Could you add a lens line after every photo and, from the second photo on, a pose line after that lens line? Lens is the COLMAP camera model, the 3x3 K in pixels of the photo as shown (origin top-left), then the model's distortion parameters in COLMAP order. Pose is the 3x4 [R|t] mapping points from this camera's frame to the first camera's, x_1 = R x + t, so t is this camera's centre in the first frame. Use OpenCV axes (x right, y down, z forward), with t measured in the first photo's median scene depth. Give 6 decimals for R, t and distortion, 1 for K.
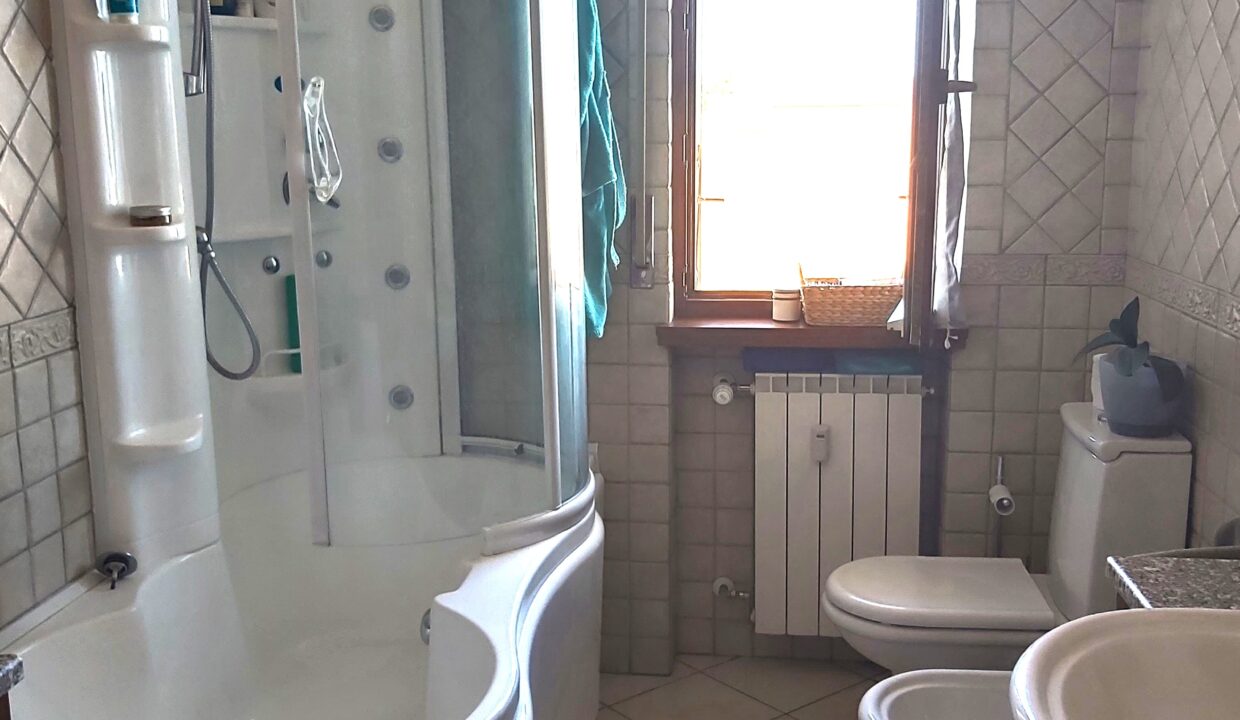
lens RADIAL K [[1285.8, 0, 620.0], [0, 1285.8, 360.0], [0, 0, 1]] dist [0.151690, -0.267252]
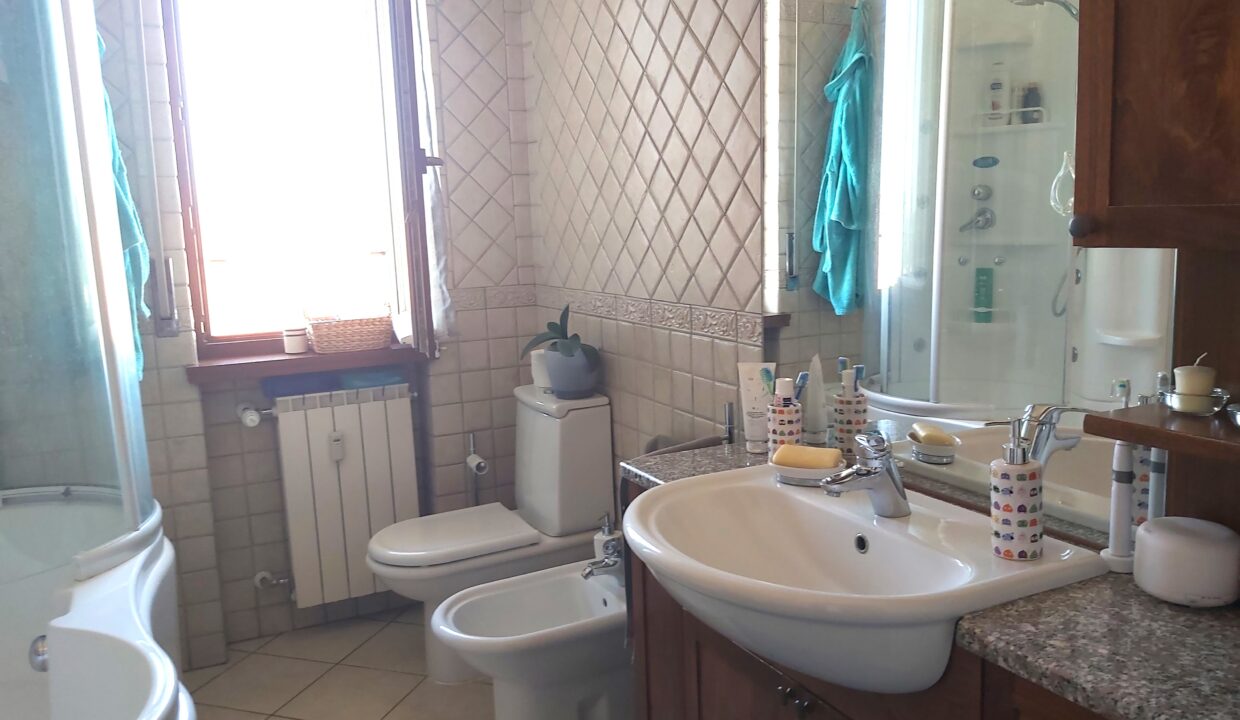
lens RADIAL K [[962.6, 0, 620.0], [0, 962.6, 360.0], [0, 0, 1]] dist [0.169504, -0.309604]
pose [[0.844466, -0.104107, 0.525394, -0.109894], [0.127650, 0.991782, -0.008649, 0.025463], [-0.520176, 0.074370, 0.850815, 0.033652]]
